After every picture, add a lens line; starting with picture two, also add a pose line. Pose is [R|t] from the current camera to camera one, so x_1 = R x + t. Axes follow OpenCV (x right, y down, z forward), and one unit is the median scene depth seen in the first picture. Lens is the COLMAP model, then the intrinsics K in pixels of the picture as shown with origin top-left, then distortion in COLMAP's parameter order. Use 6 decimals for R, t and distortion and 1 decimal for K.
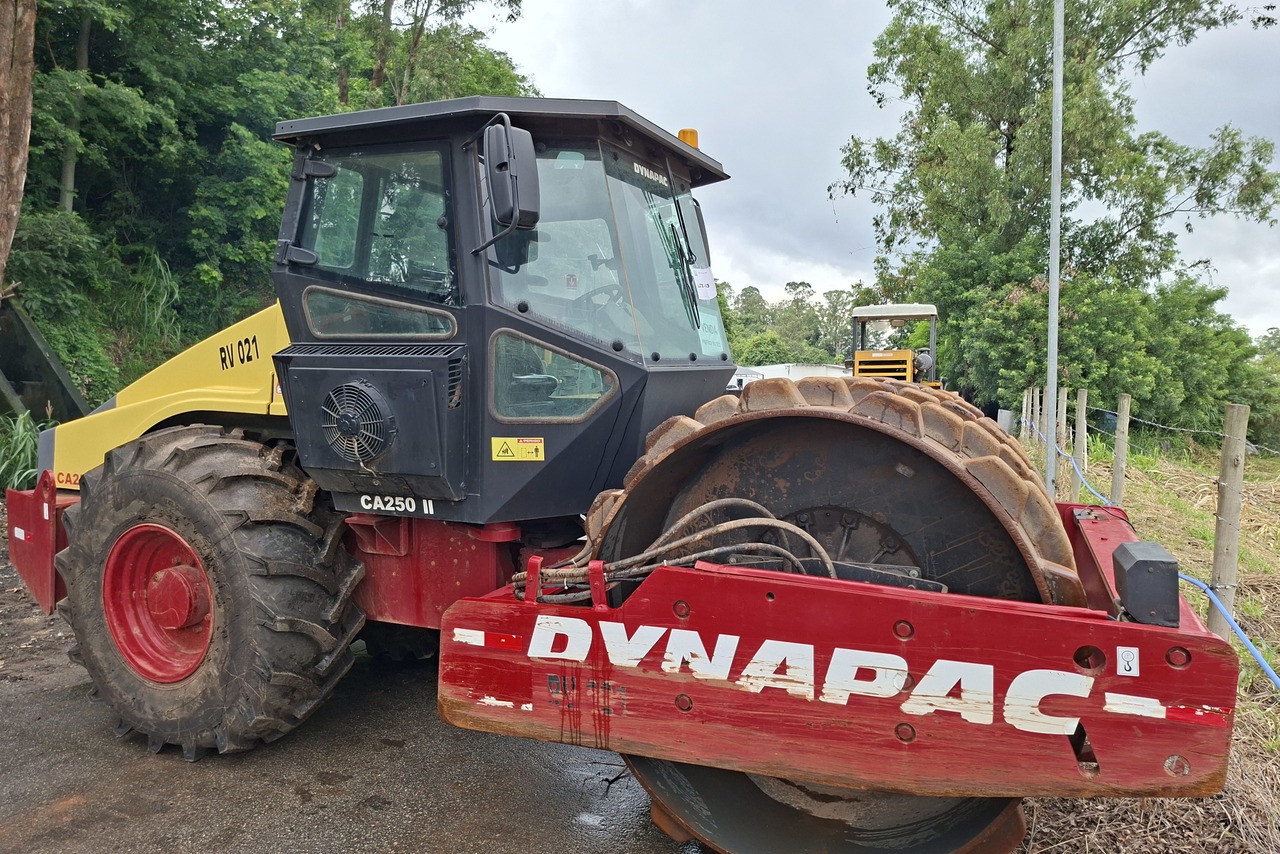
lens RADIAL K [[892.4, 0, 642.9], [0, 892.4, 414.1], [0, 0, 1]] dist [0.129197, -0.179326]
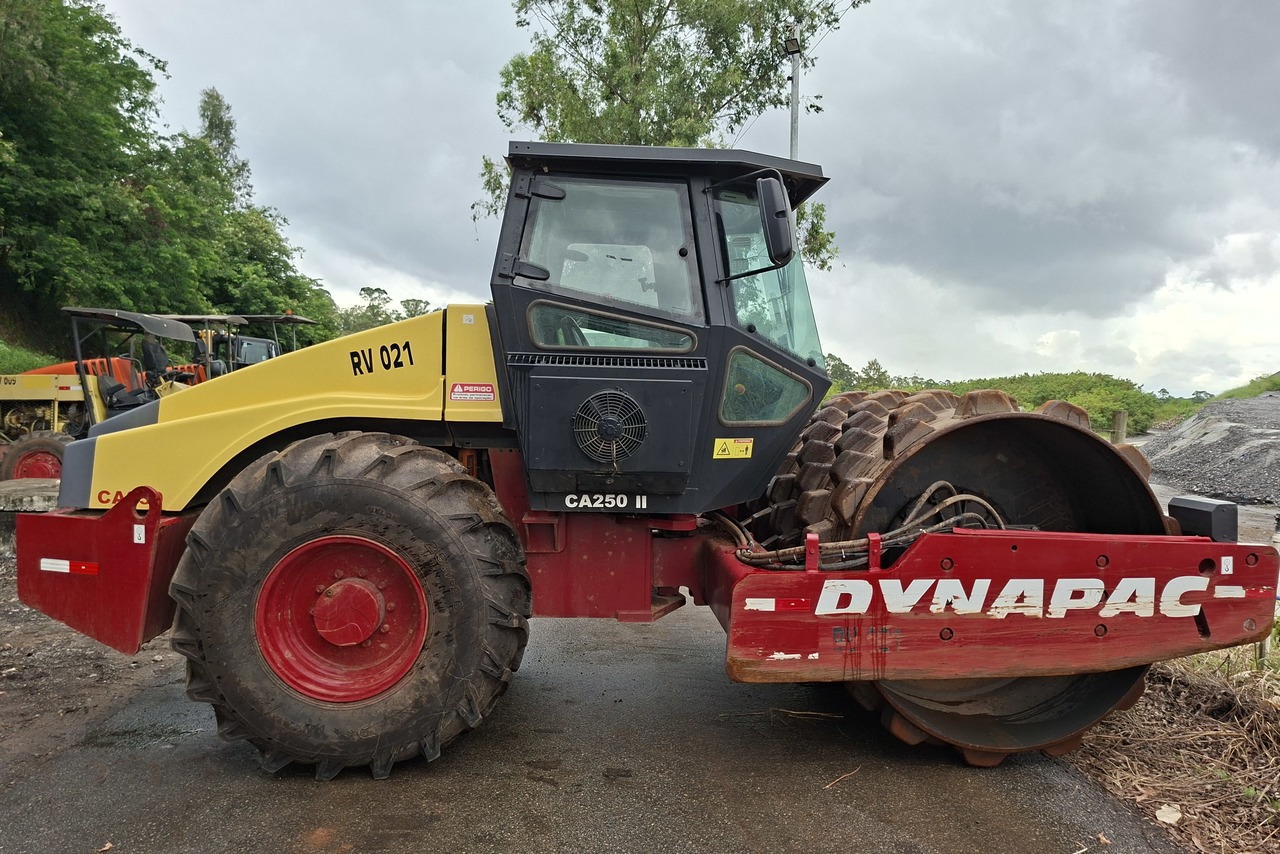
lens RADIAL K [[892.4, 0, 642.9], [0, 892.4, 414.1], [0, 0, 1]] dist [0.129197, -0.179326]
pose [[0.888234, -0.001234, 0.459389, -0.875718], [0.006118, 0.999939, -0.009142, 0.004634], [-0.459350, 0.010931, 0.888188, 0.012237]]
